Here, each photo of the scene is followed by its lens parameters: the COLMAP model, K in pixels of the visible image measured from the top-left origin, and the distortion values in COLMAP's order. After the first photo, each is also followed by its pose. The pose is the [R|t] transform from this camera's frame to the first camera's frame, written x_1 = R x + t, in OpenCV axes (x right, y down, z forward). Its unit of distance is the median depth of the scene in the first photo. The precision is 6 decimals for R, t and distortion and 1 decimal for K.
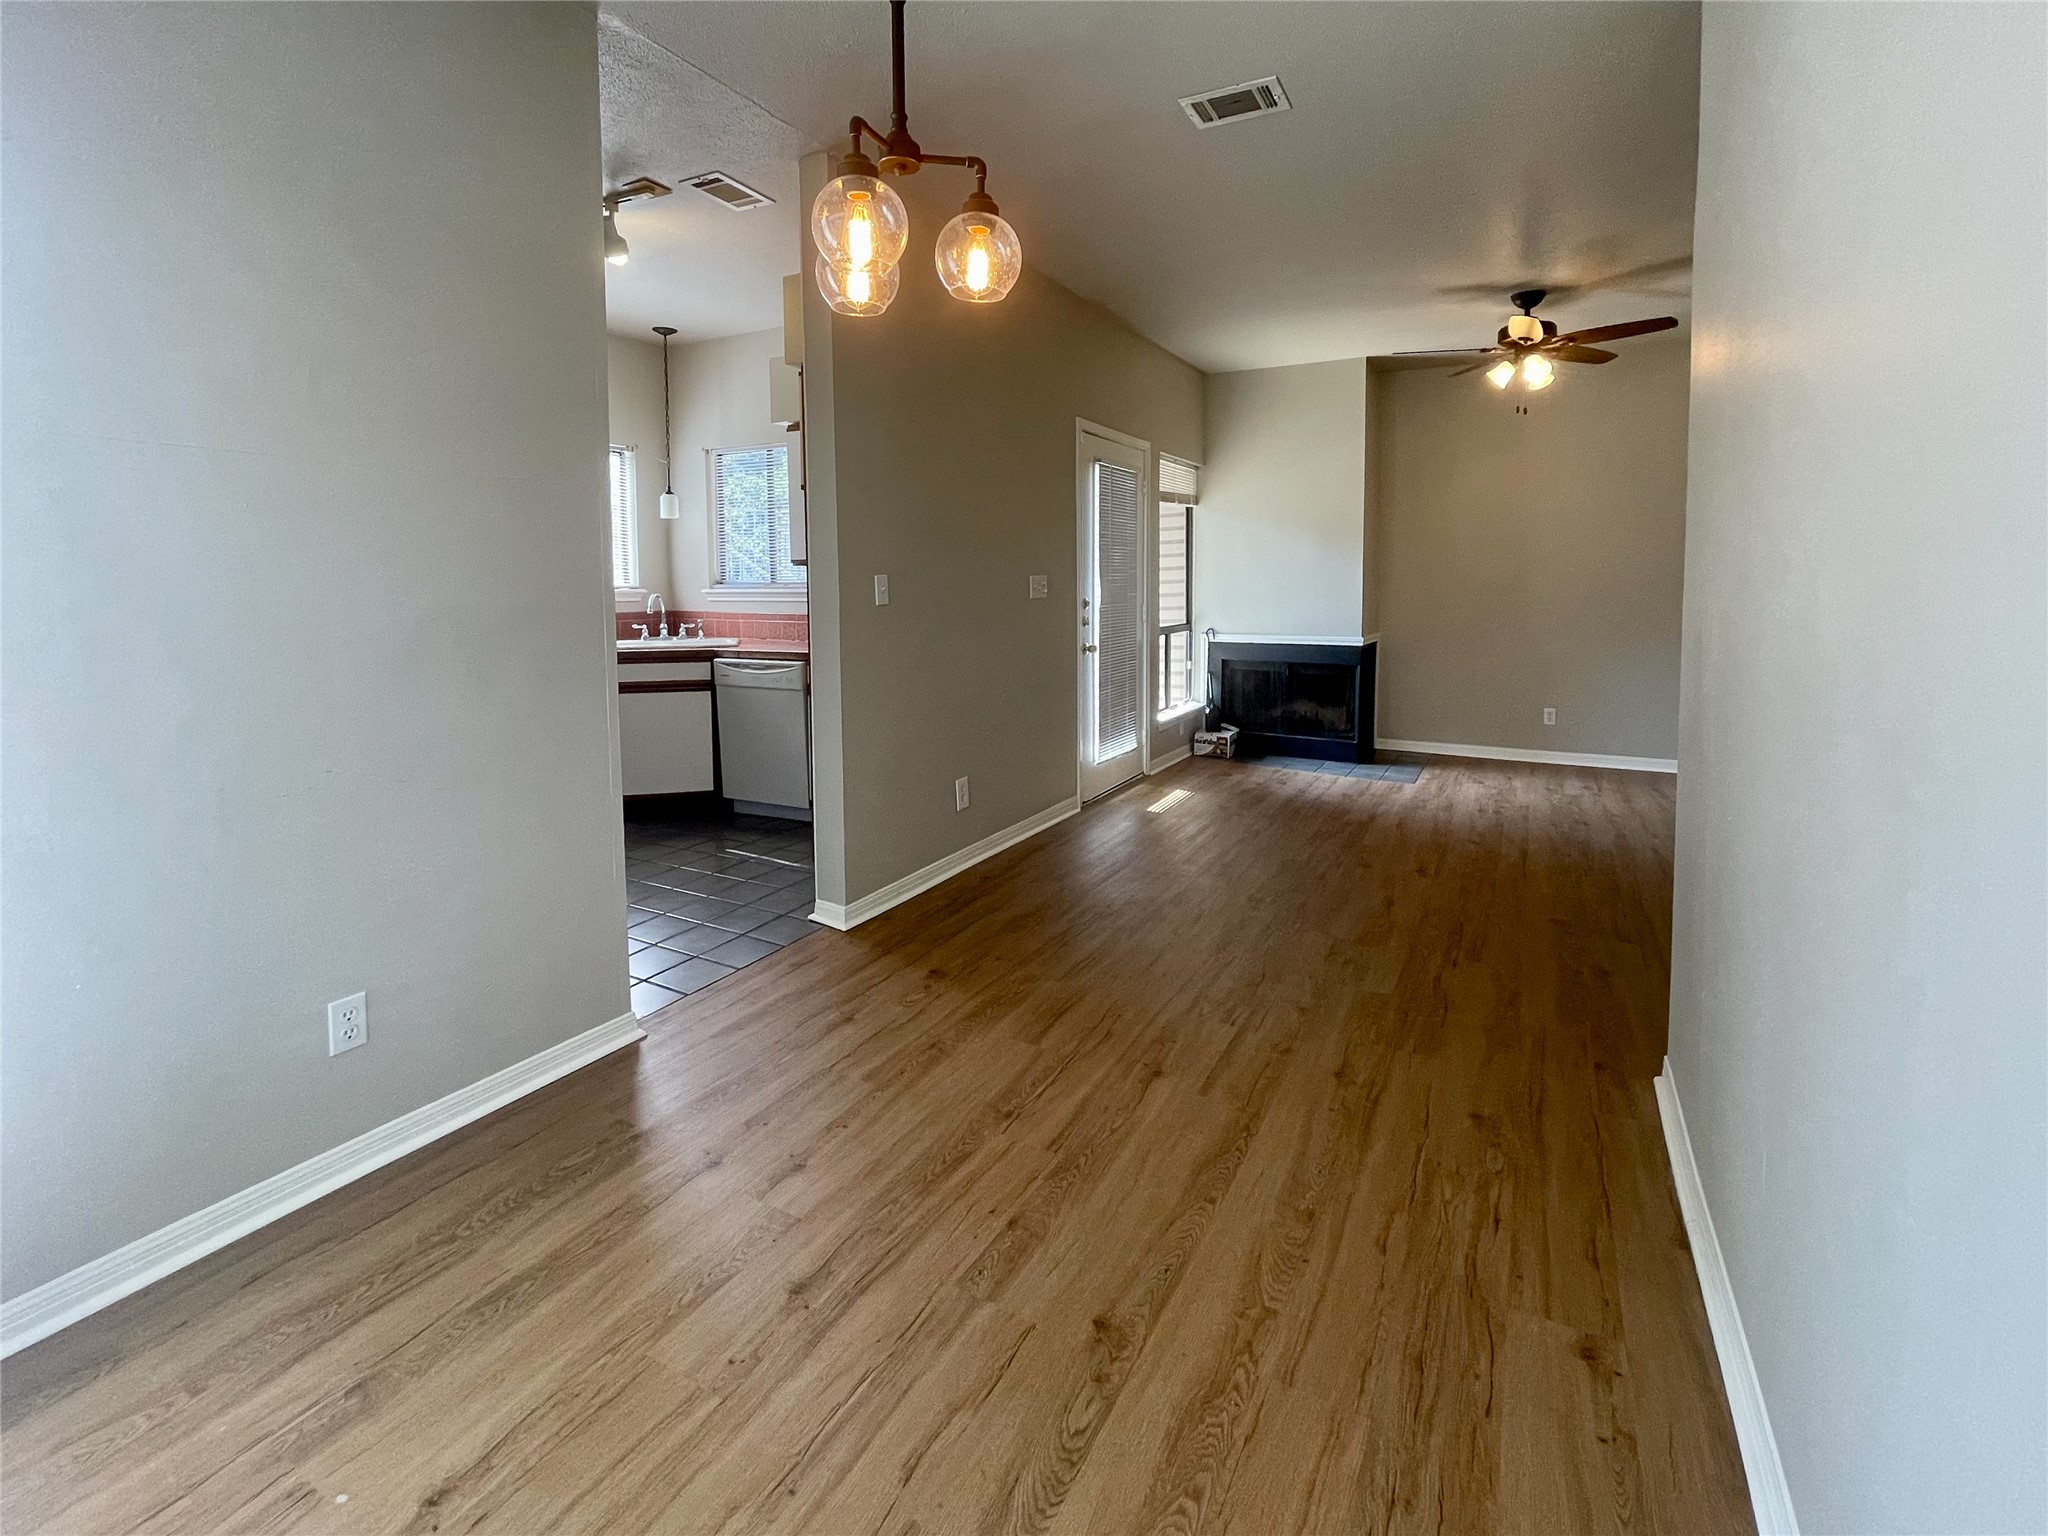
lens RADIAL K [[899.7, 0, 1034.2], [0, 899.7, 767.6], [0, 0, 1]] dist [-0.002338, -0.000261]
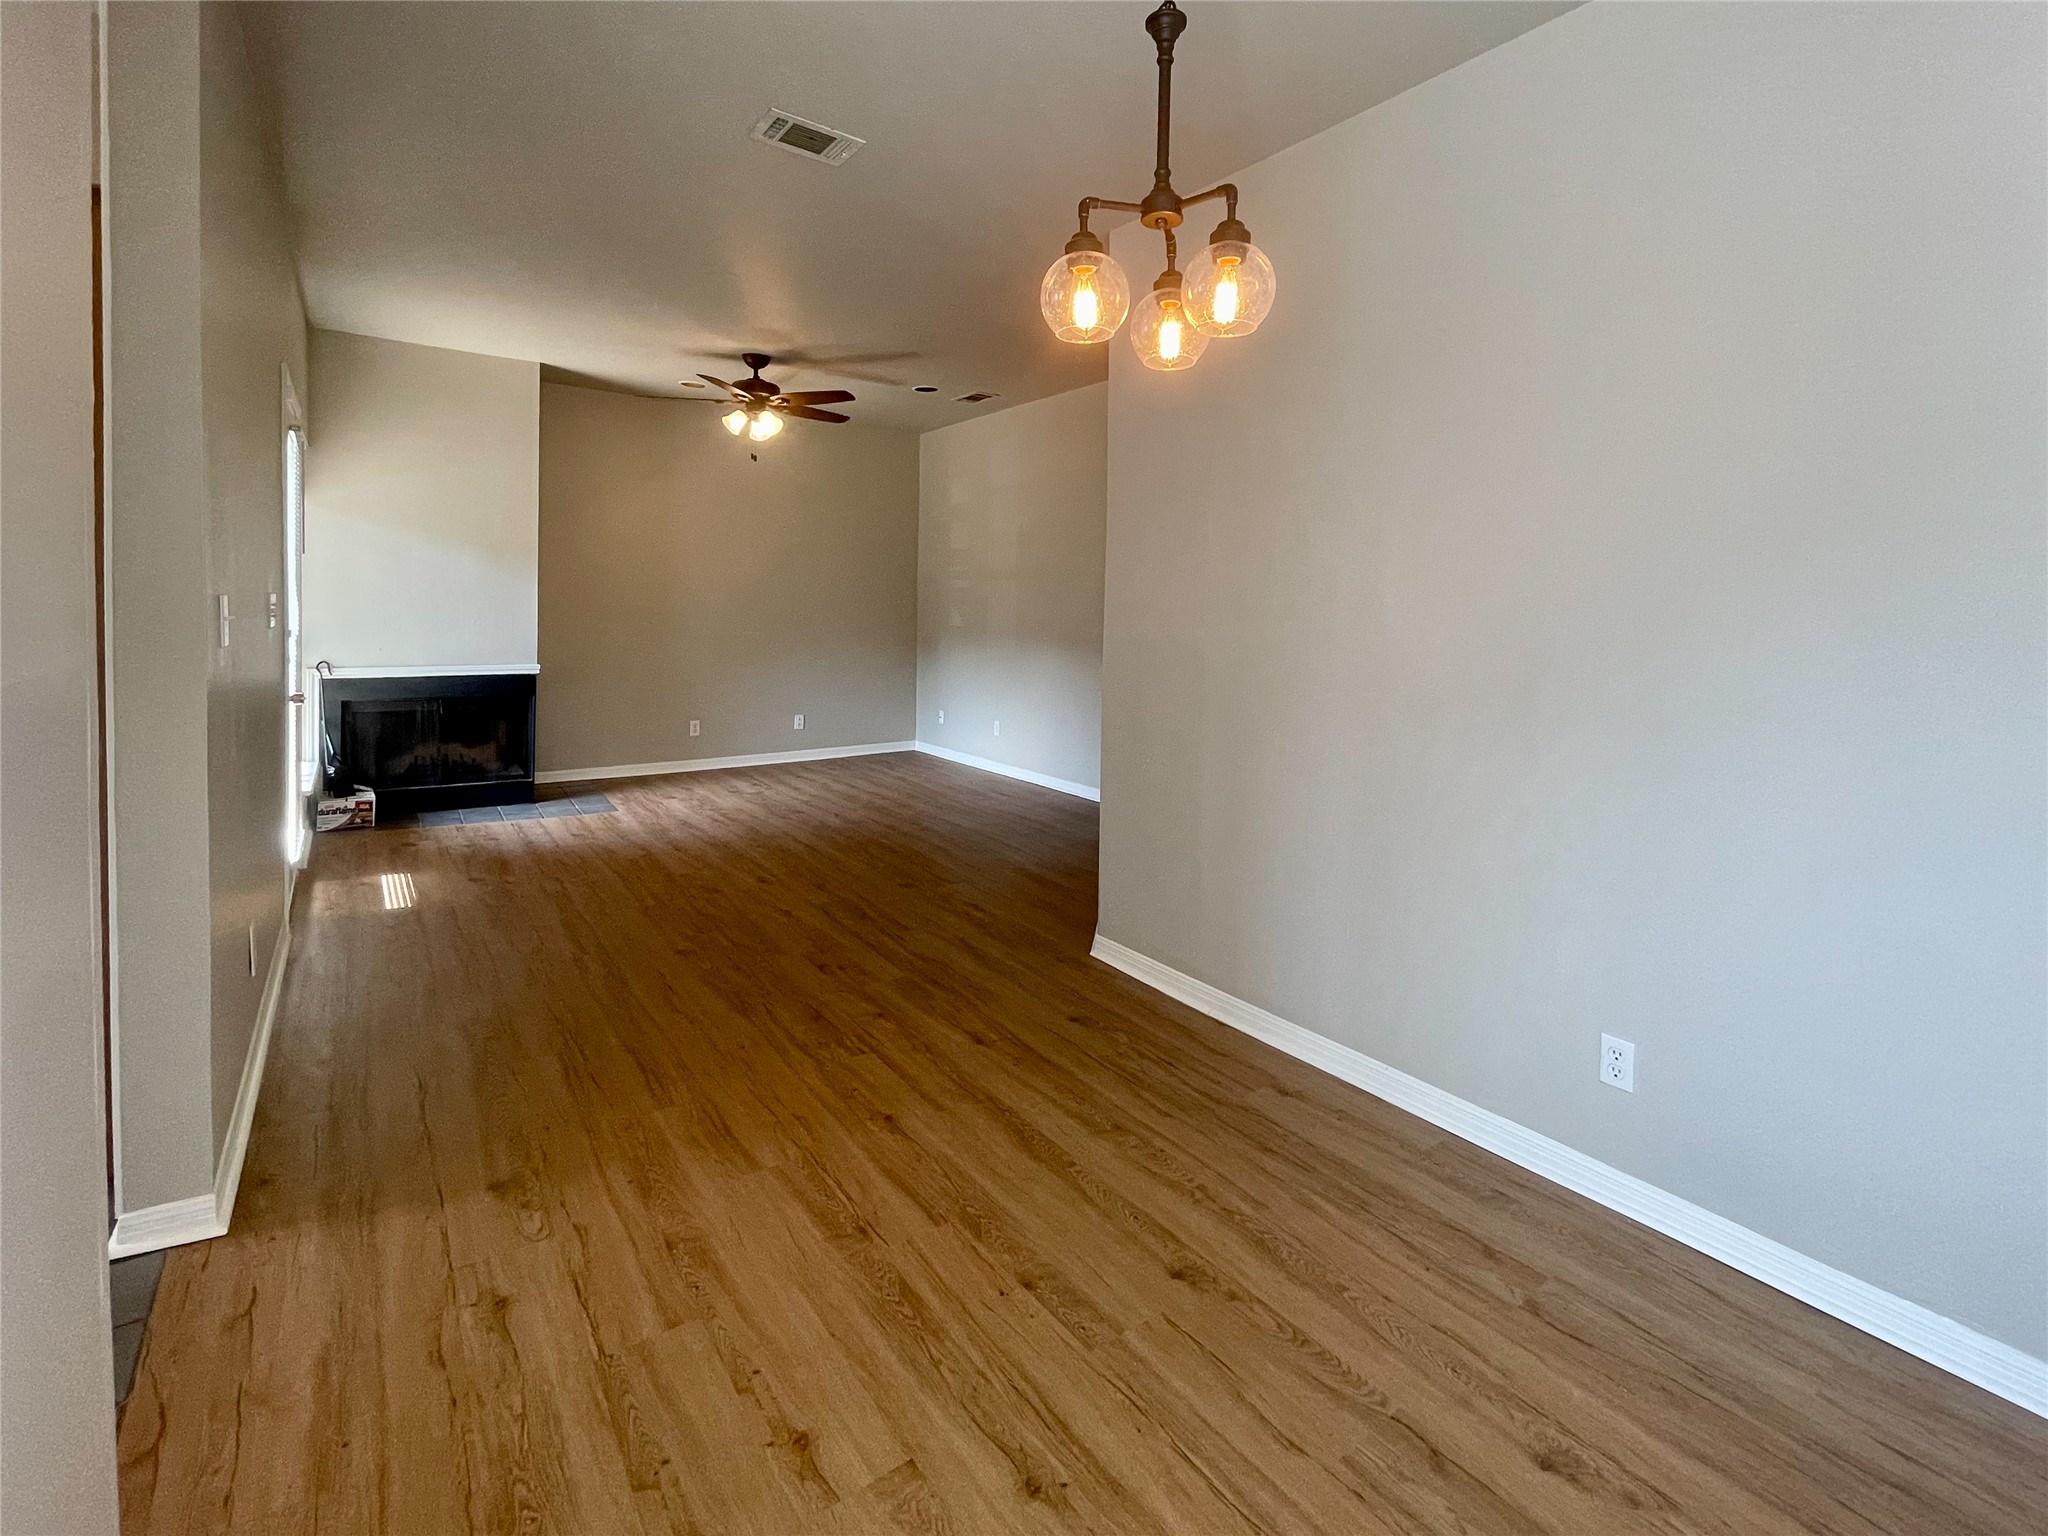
lens RADIAL K [[899.7, 0, 1034.2], [0, 899.7, 767.6], [0, 0, 1]] dist [-0.002338, -0.000261]
pose [[0.436272, -0.147420, 0.887657, -0.639945], [0.162508, 0.983175, 0.083413, -0.095702], [-0.885019, 0.107860, 0.452888, 0.398584]]
